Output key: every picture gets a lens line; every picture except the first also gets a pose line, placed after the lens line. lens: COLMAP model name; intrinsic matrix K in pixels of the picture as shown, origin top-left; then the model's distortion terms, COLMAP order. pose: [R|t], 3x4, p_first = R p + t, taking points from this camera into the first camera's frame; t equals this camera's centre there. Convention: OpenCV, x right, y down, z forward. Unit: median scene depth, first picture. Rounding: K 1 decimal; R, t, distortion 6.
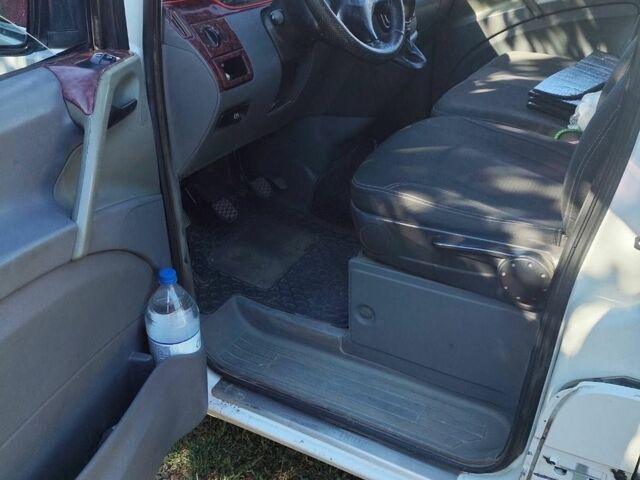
lens RADIAL K [[616.9, 0, 320.0], [0, 616.9, 240.0], [0, 0, 1]] dist [0.070794, -0.008954]
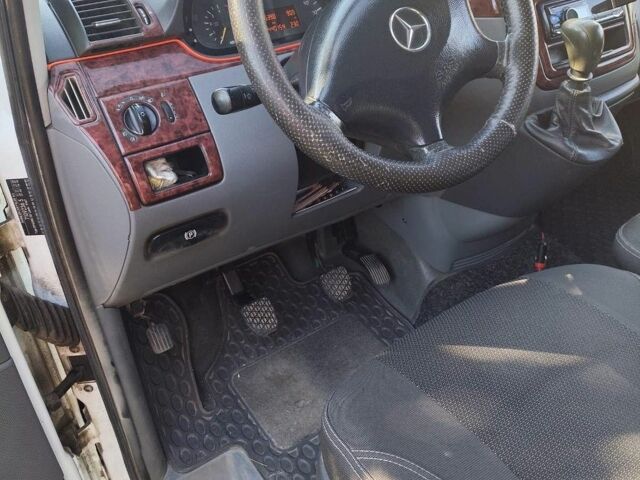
lens RADIAL K [[616.9, 0, 320.0], [0, 616.9, 240.0], [0, 0, 1]] dist [0.070794, -0.008954]
pose [[0.864461, 0.210365, -0.456567, 0.268150], [-0.170089, 0.977062, 0.128139, -0.300706], [0.473051, -0.033114, 0.880413, 0.513868]]
